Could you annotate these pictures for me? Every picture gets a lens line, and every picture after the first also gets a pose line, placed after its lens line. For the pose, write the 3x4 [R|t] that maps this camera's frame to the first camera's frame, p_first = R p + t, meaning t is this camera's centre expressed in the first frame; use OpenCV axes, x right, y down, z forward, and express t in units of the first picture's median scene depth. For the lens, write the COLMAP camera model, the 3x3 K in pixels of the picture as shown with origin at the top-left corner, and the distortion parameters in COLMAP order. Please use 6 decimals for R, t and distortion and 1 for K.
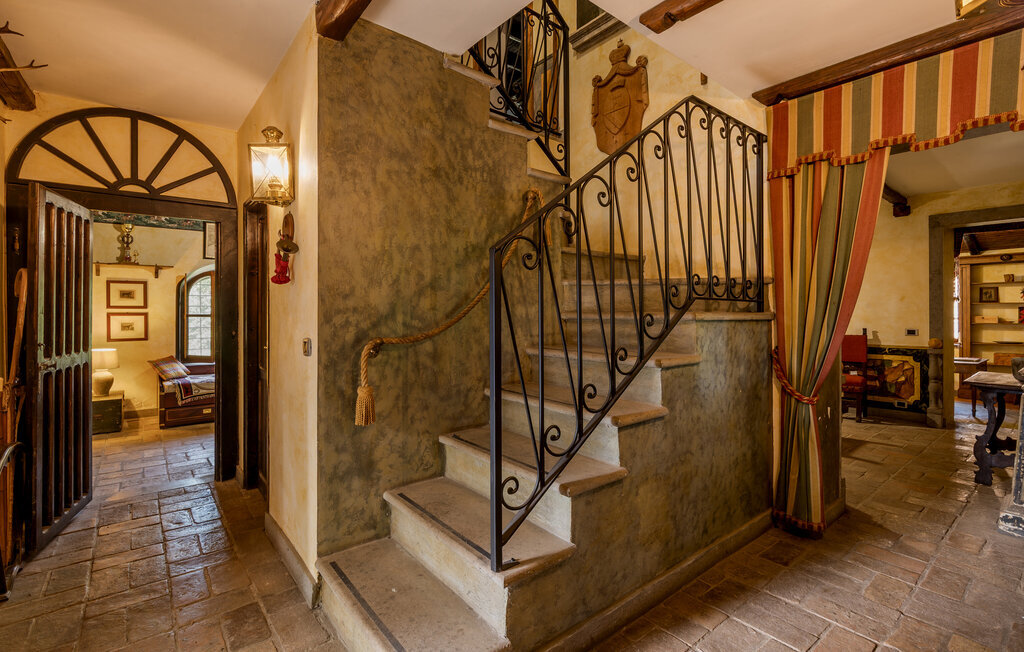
lens RADIAL K [[471.2, 0, 527.6], [0, 471.2, 311.7], [0, 0, 1]] dist [-0.002066, 0.000223]
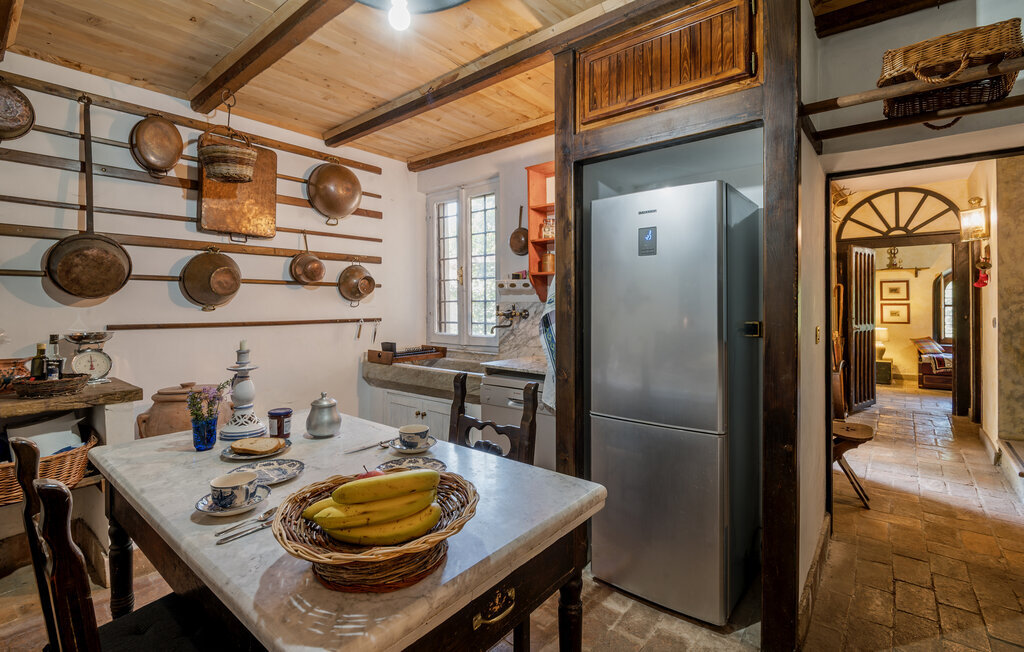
lens RADIAL K [[471.2, 0, 500.3], [0, 471.2, 302.6], [0, 0, 1]] dist [-0.002066, 0.000223]
pose [[0.166077, -0.004809, -0.986101, 0.625445], [0.005648, 0.999976, -0.003926, -0.003058], [0.986097, -0.004917, 0.166100, -0.727009]]
